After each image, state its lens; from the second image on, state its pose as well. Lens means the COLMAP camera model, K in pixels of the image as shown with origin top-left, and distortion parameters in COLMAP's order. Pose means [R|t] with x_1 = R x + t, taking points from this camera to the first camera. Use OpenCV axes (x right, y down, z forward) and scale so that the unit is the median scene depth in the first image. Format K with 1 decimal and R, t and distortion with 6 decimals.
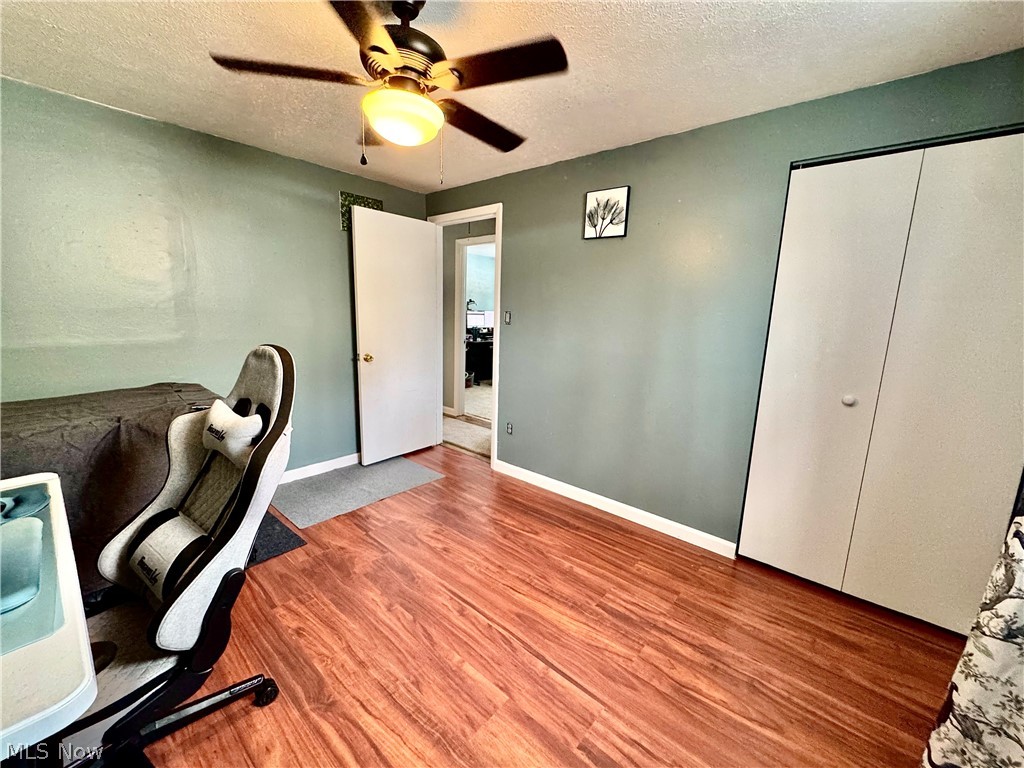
lens RADIAL K [[410.1, 0, 513.1], [0, 410.1, 382.9], [0, 0, 1]] dist [-0.002949, -0.000195]
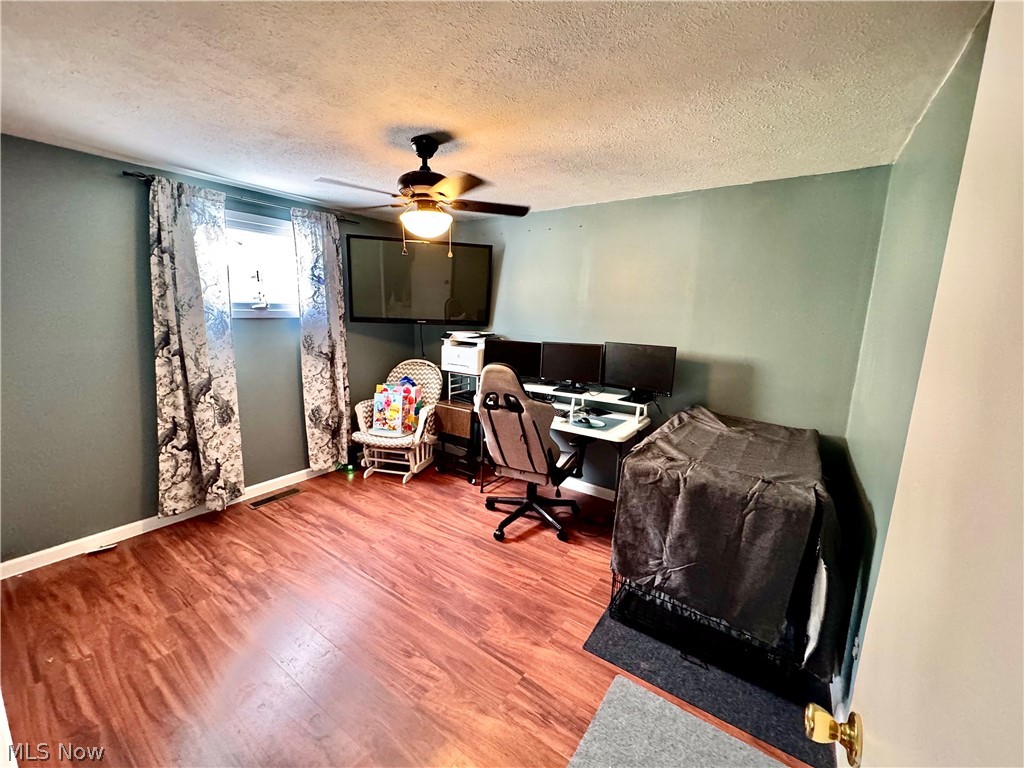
lens RADIAL K [[410.1, 0, 513.1], [0, 410.1, 382.9], [0, 0, 1]] dist [-0.002949, -0.000195]
pose [[-0.993484, -0.040197, -0.106644, -0.263950], [-0.074688, 0.936428, 0.342818, -0.372428], [0.086084, 0.348549, -0.933329, 1.593410]]
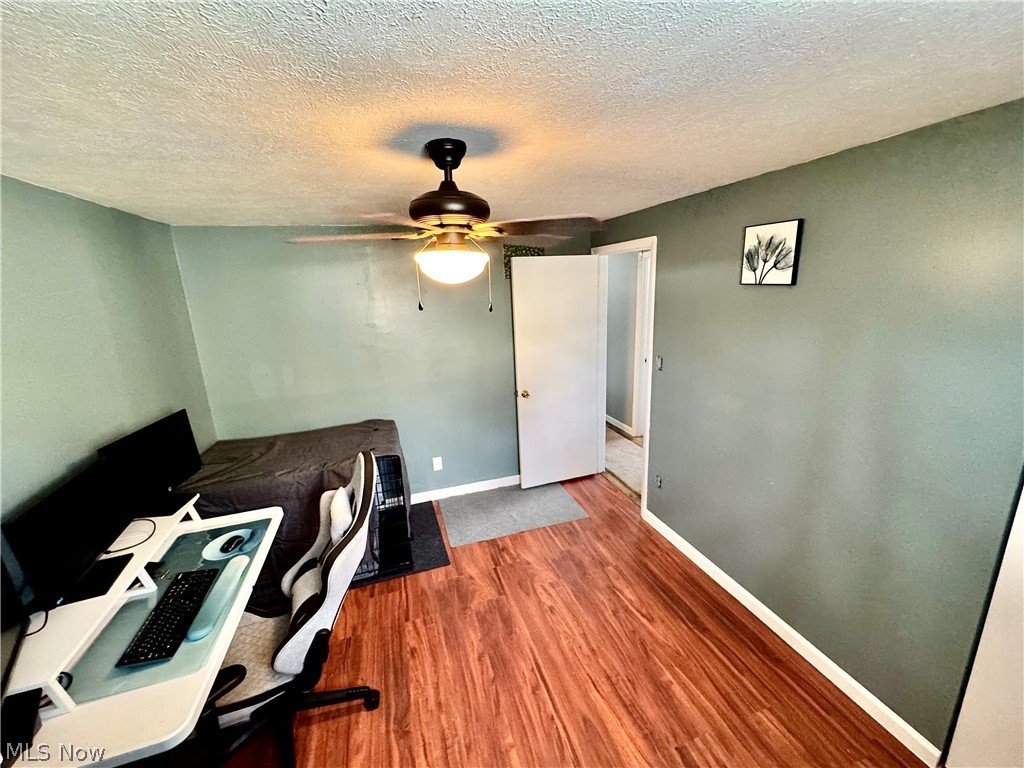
lens RADIAL K [[410.1, 0, 513.1], [0, 410.1, 382.9], [0, 0, 1]] dist [-0.002949, -0.000195]
pose [[0.848432, 0.061695, -0.525697, 0.267820], [-0.026660, 0.996904, 0.073967, -0.244485], [0.528633, -0.048741, 0.847450, 0.095279]]
